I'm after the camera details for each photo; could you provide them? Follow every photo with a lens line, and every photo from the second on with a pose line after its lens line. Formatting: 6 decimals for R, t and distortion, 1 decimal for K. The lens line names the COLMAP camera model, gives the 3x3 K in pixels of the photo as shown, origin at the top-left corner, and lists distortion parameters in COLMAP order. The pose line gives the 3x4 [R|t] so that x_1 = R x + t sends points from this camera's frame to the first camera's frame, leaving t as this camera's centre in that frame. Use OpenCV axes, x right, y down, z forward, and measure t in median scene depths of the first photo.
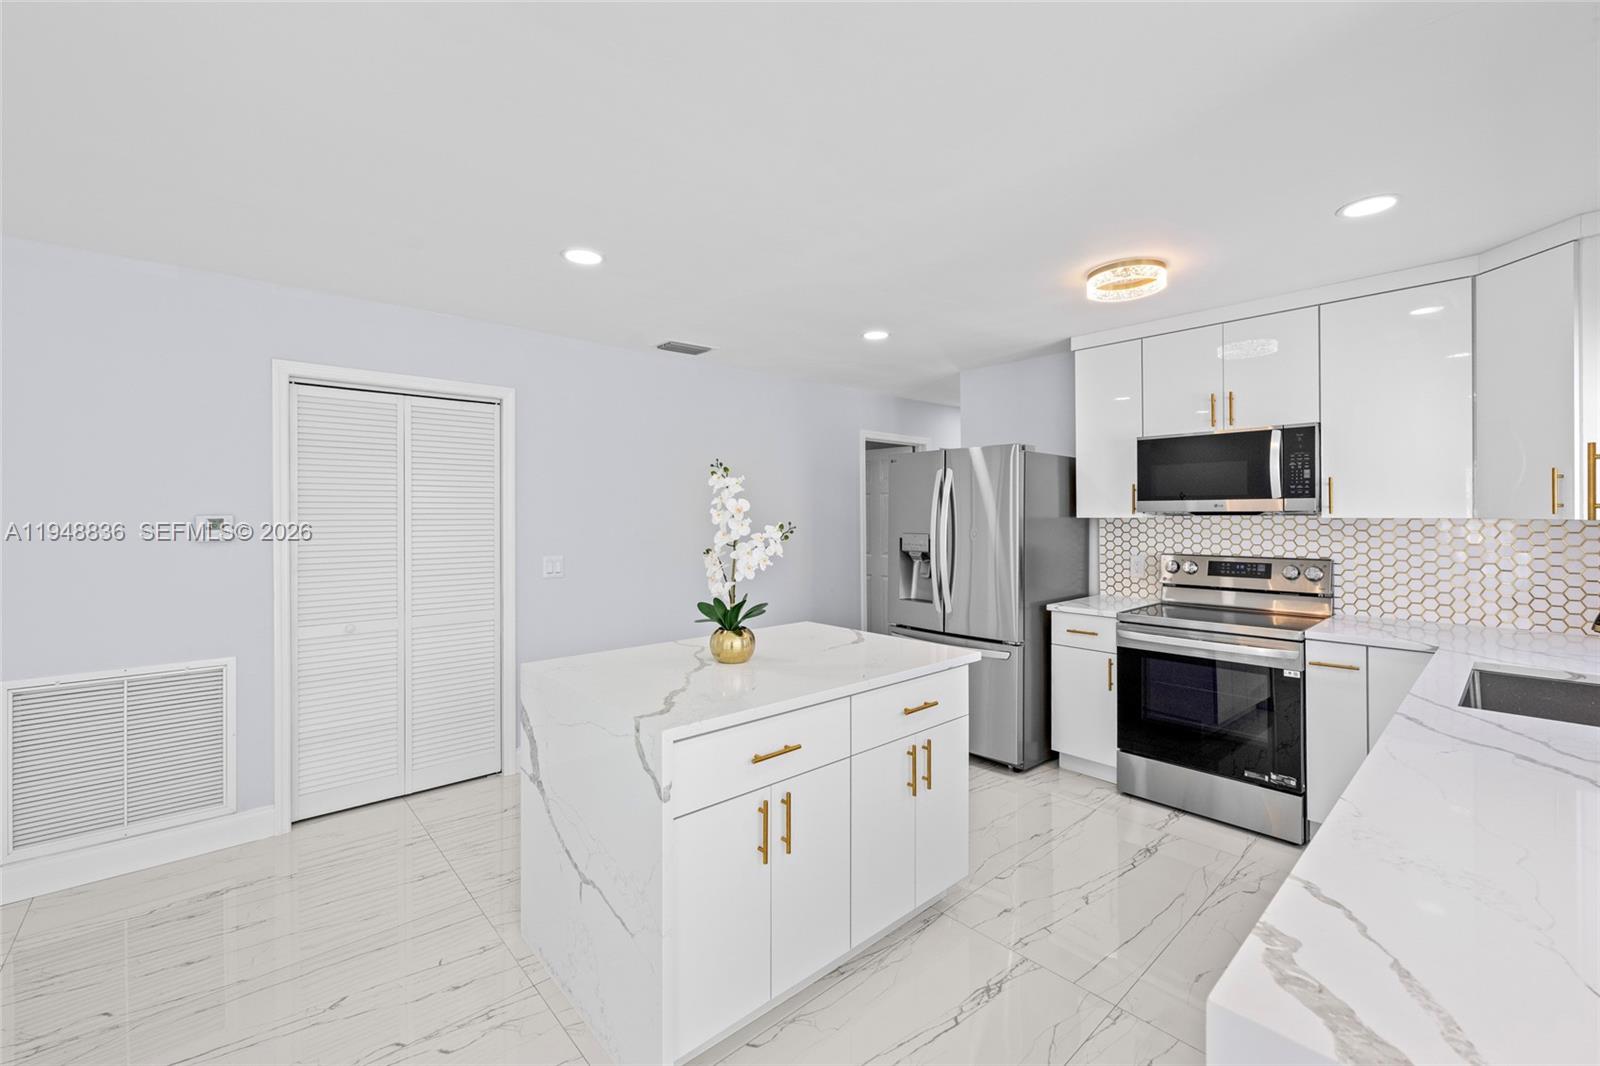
lens RADIAL K [[662.3, 0, 798.6], [0, 662.3, 514.1], [0, 0, 1]] dist [-0.001642, -0.000191]
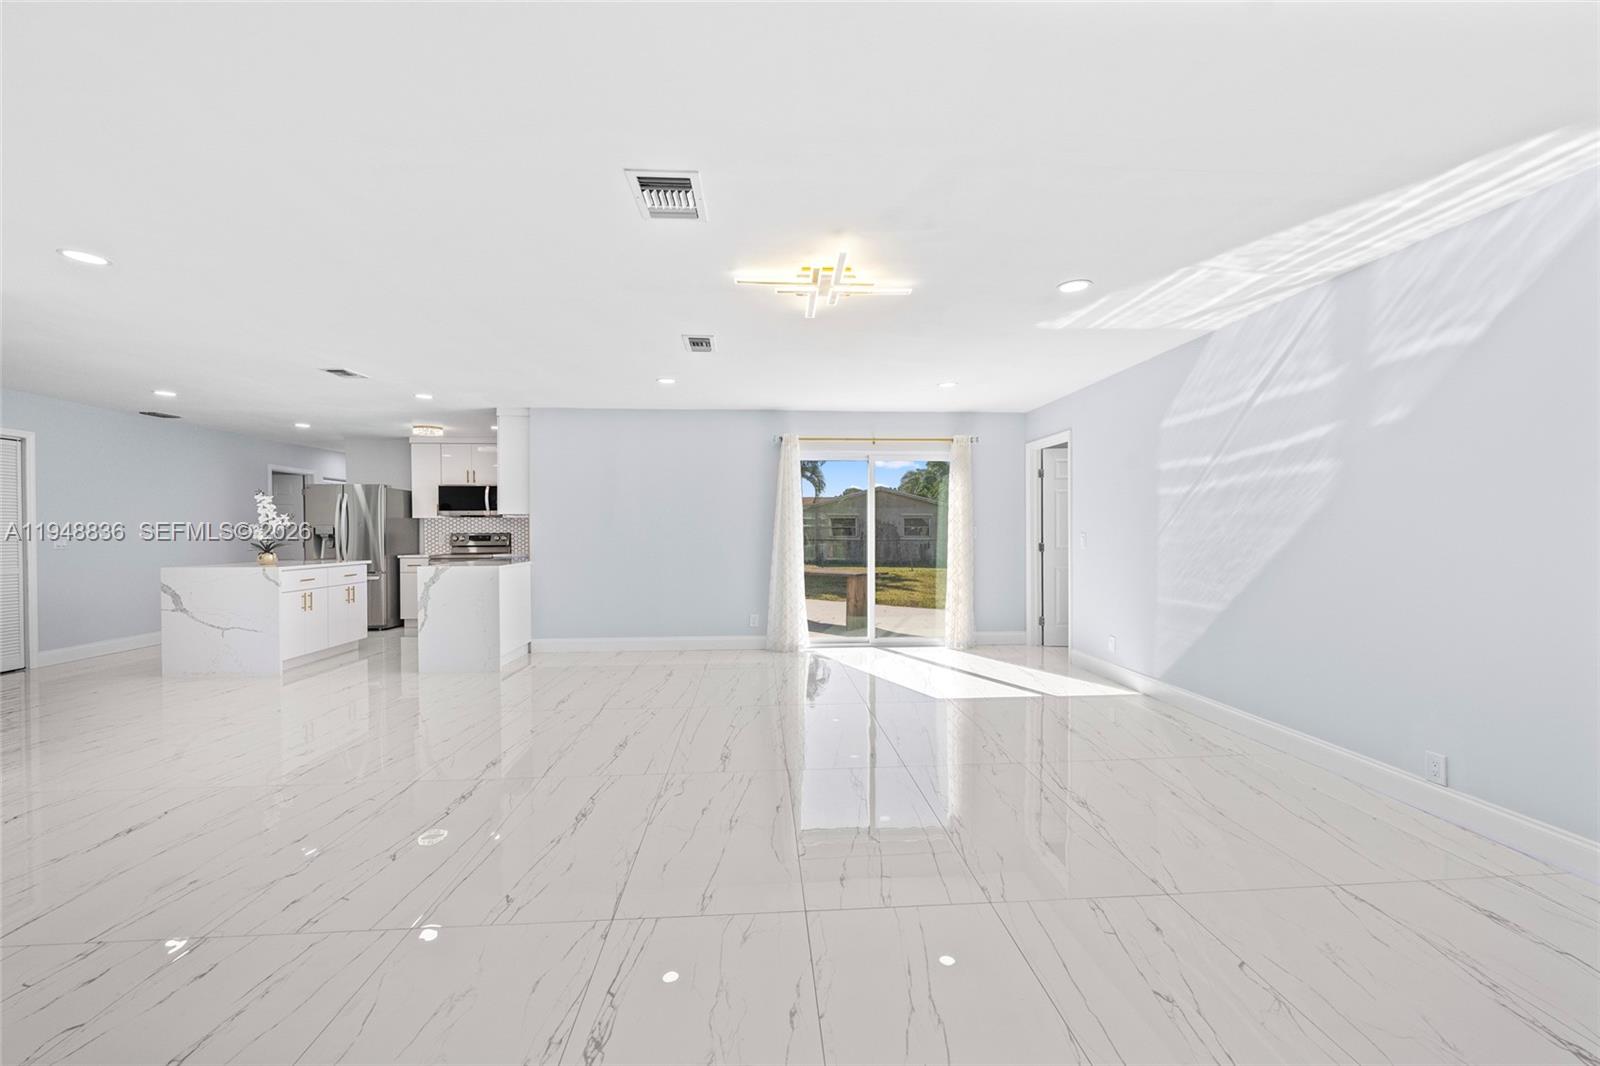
lens RADIAL K [[636.3, 0, 794.6], [0, 636.3, 536.1], [0, 0, 1]] dist [0.000053, -0.000162]
pose [[0.612819, -0.006156, 0.790200, -0.535461], [0.002620, 0.999980, 0.005759, 0.062692], [-0.790219, -0.001459, 0.612823, -1.468765]]
